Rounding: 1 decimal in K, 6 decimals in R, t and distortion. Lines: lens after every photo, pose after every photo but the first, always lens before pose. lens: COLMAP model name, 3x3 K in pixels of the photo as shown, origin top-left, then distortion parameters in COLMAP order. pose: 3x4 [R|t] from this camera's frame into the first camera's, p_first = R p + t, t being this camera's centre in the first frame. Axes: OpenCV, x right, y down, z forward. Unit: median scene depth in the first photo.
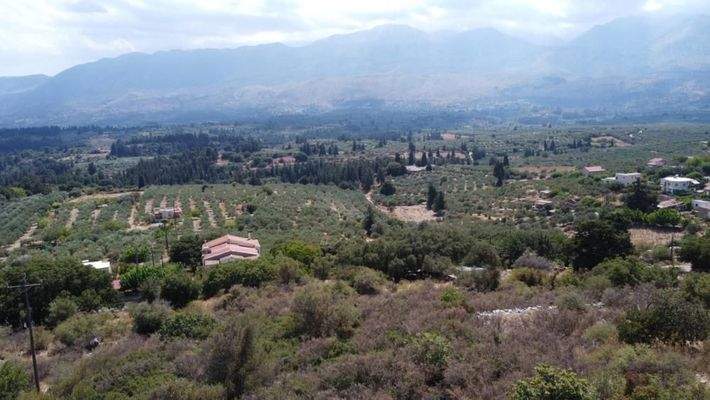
lens RADIAL K [[536.7, 0, 358.9], [0, 536.7, 204.0], [0, 0, 1]] dist [0.004286, -0.005430]
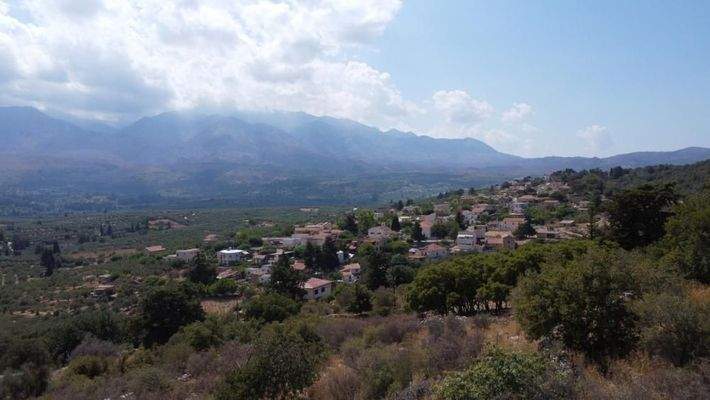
lens RADIAL K [[536.7, 0, 358.9], [0, 536.7, 204.0], [0, 0, 1]] dist [0.004286, -0.005430]
pose [[0.710929, -0.008321, 0.703214, 0.009666], [0.120017, 0.986697, -0.109659, 0.007074], [-0.692947, 0.162358, 0.702470, 0.029232]]
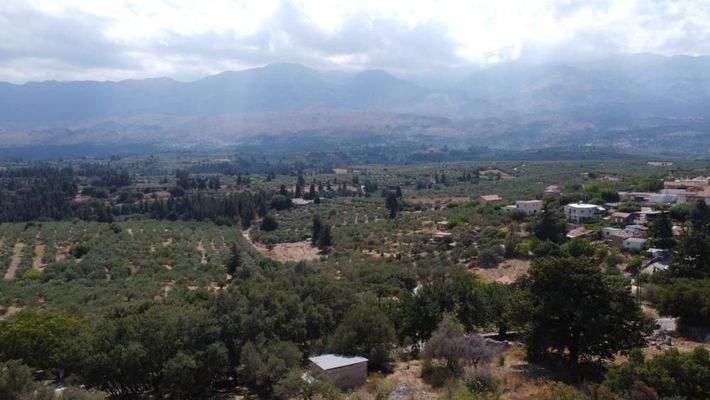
lens RADIAL K [[536.7, 0, 358.9], [0, 536.7, 204.0], [0, 0, 1]] dist [0.004286, -0.005430]
pose [[0.981325, -0.011604, 0.192005, 0.035078], [0.024897, 0.997445, -0.066964, 0.001805], [-0.190738, 0.070494, 0.979107, 0.132421]]
